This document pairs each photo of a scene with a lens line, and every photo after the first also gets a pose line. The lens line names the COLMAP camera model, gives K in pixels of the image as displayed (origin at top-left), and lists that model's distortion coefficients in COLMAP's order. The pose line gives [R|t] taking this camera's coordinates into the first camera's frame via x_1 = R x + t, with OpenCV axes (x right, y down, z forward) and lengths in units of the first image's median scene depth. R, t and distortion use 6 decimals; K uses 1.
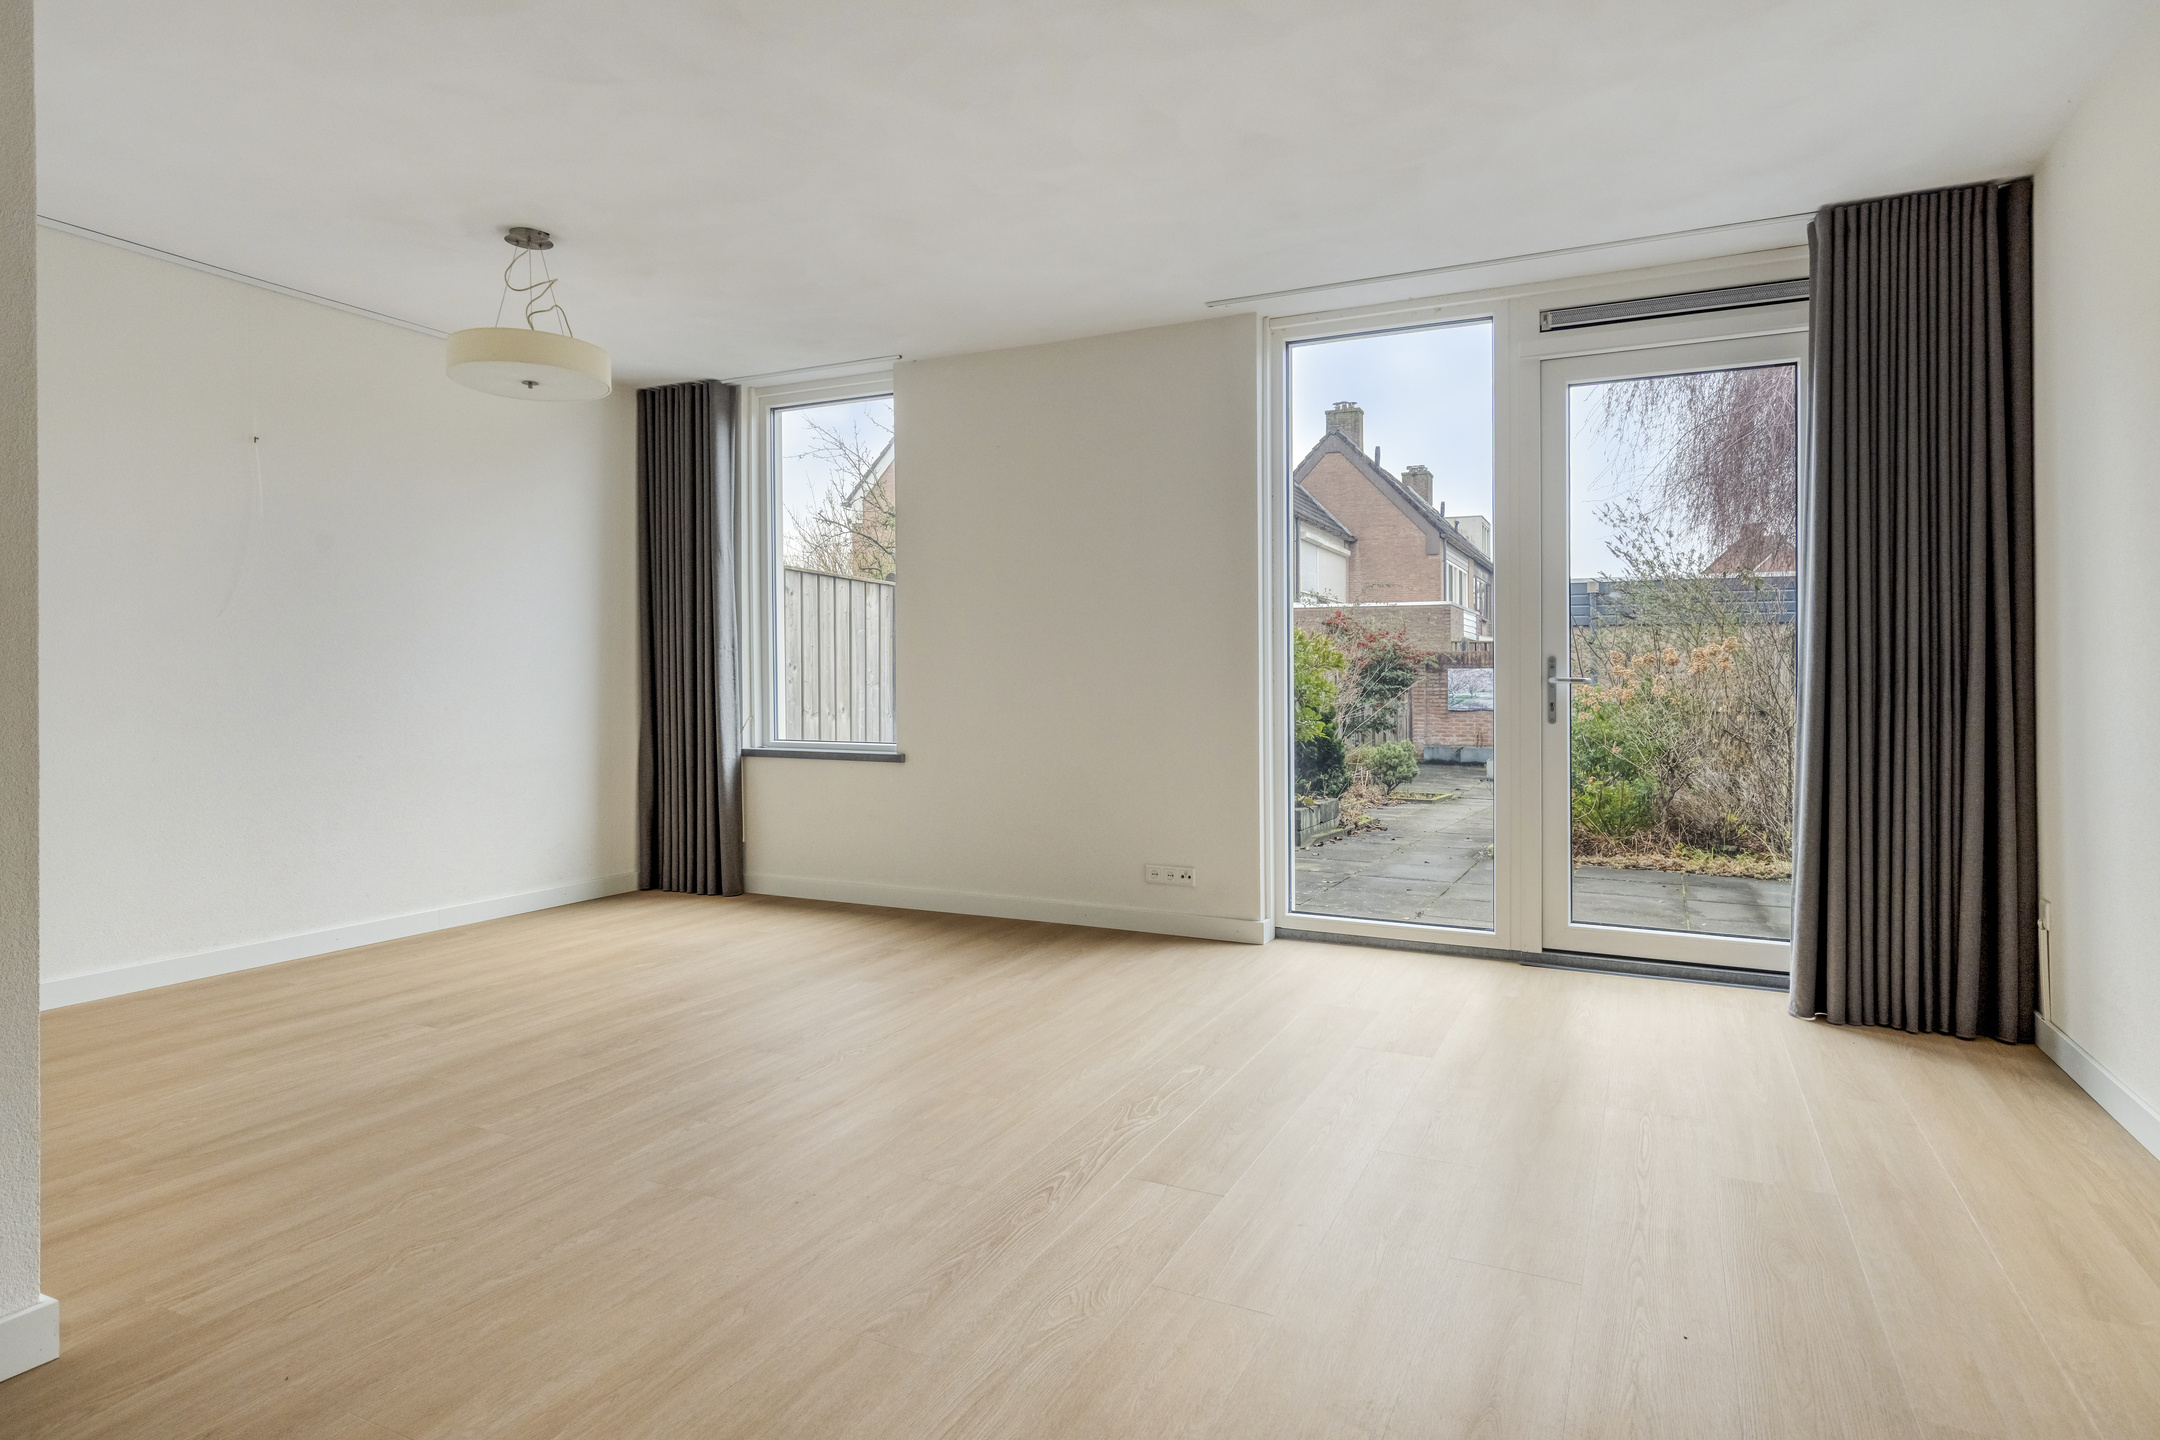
lens RADIAL K [[1181.7, 0, 1078.6], [0, 1181.7, 686.7], [0, 0, 1]] dist [0.000601, 0.001091]
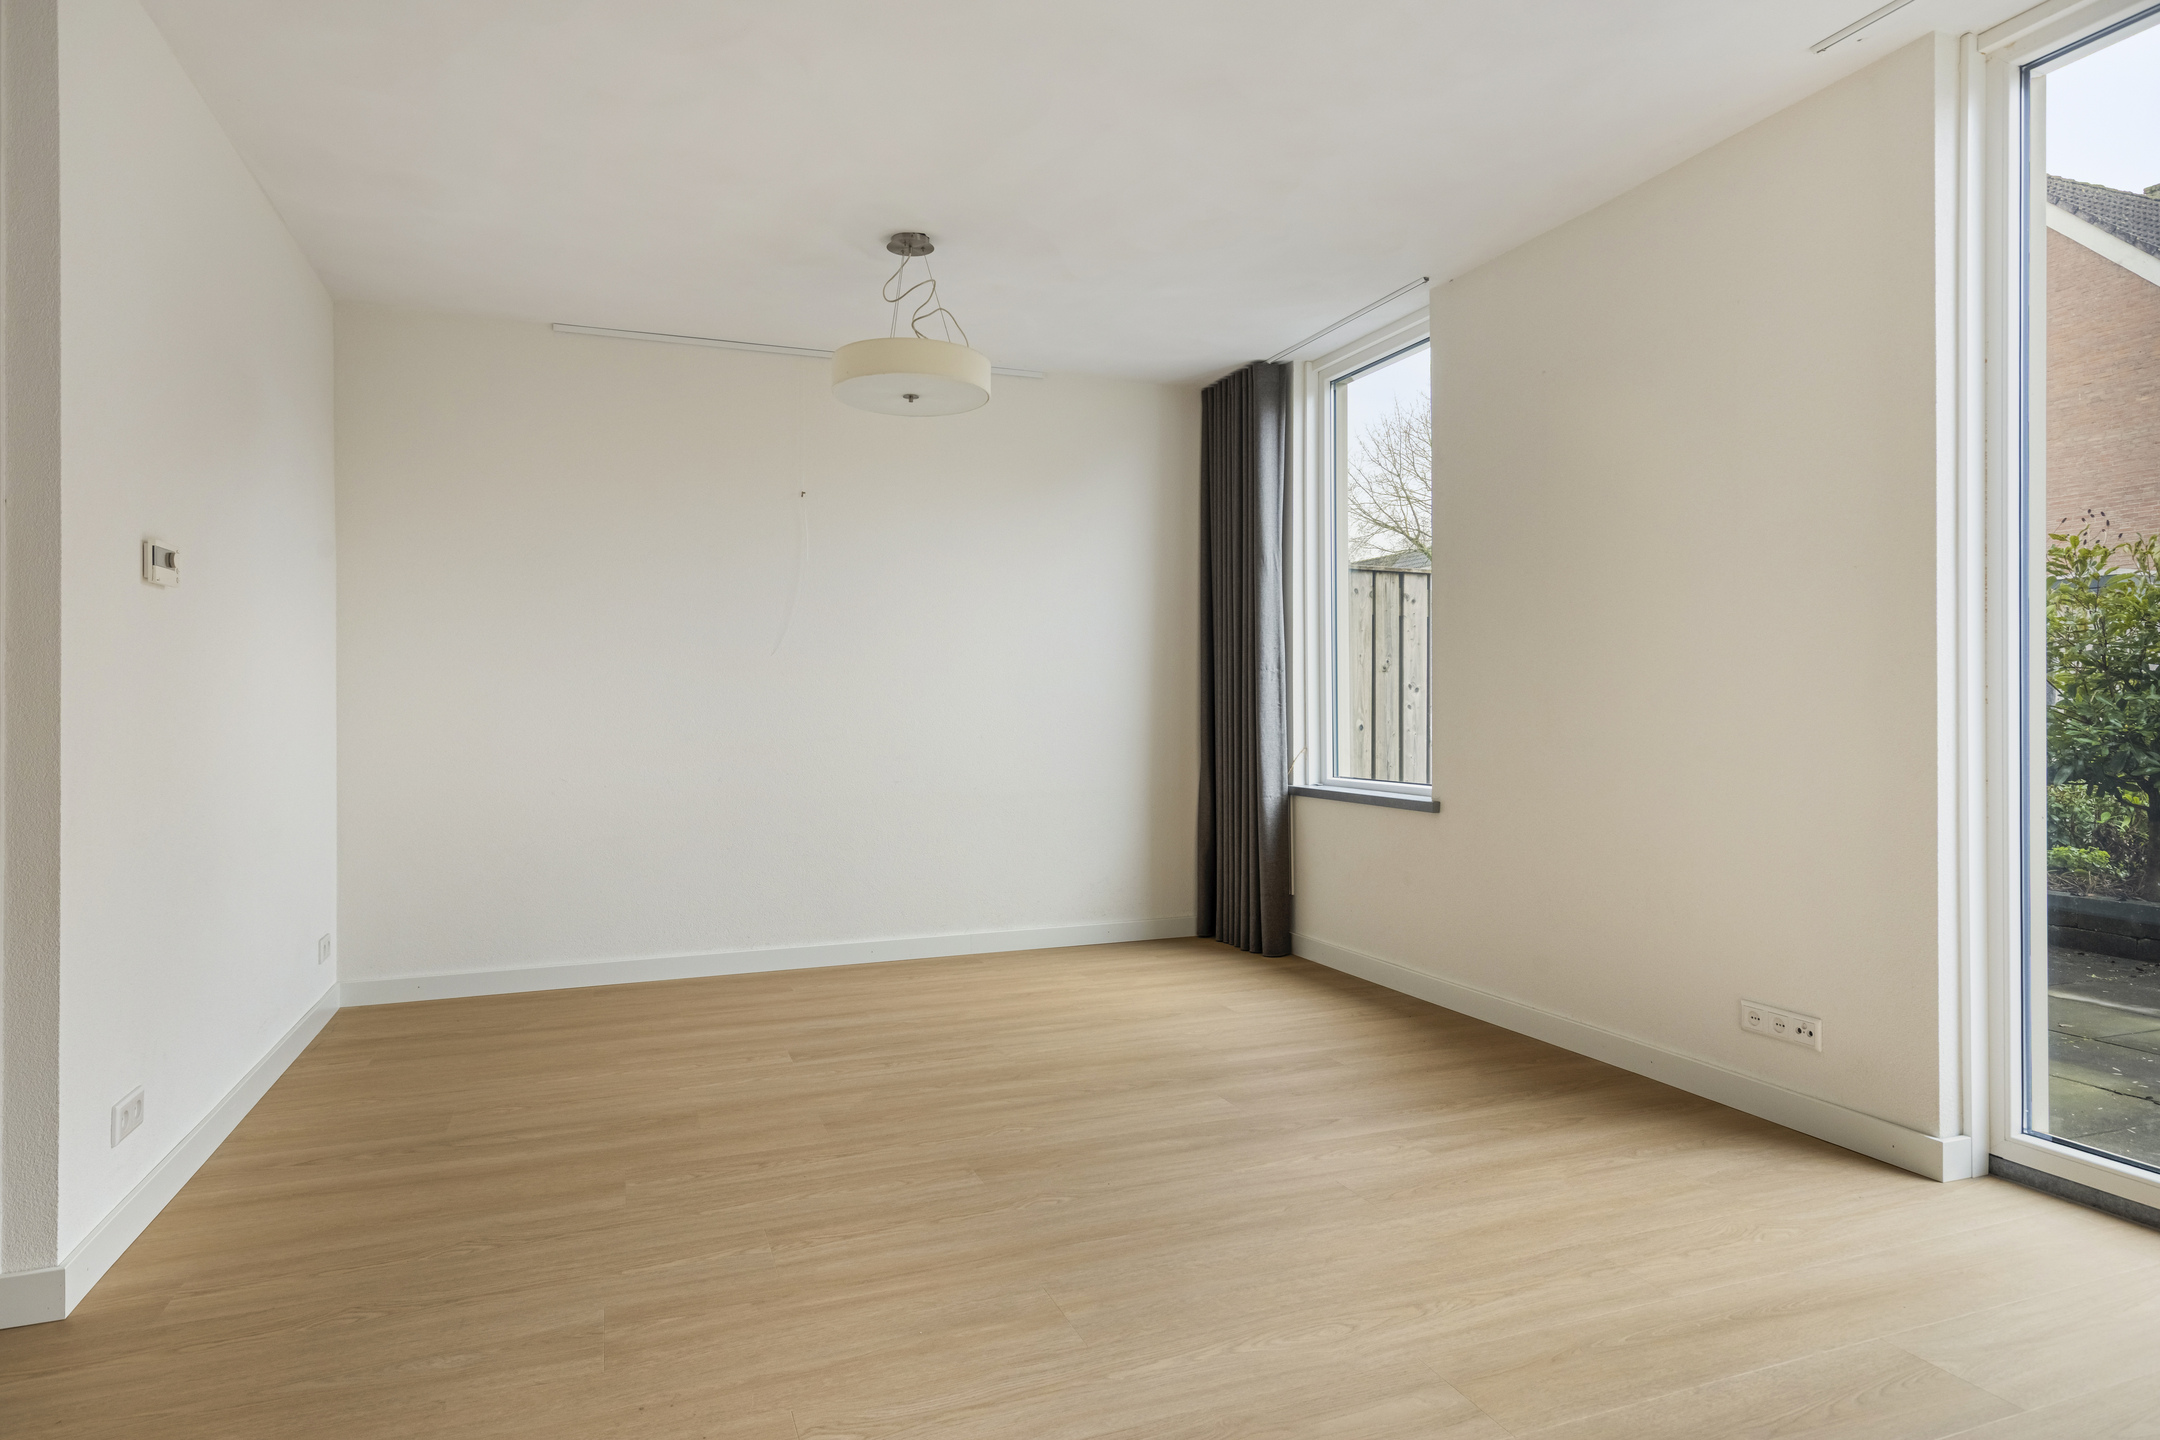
lens RADIAL K [[1204.4, 0, 1073.4], [0, 1204.4, 716.5], [0, 0, 1]] dist [0.007793, 0.000899]
pose [[0.731887, -0.002382, -0.681422, 0.281681], [0.005928, 0.999978, 0.002871, -0.002350], [0.681400, -0.006141, 0.731885, 0.362954]]
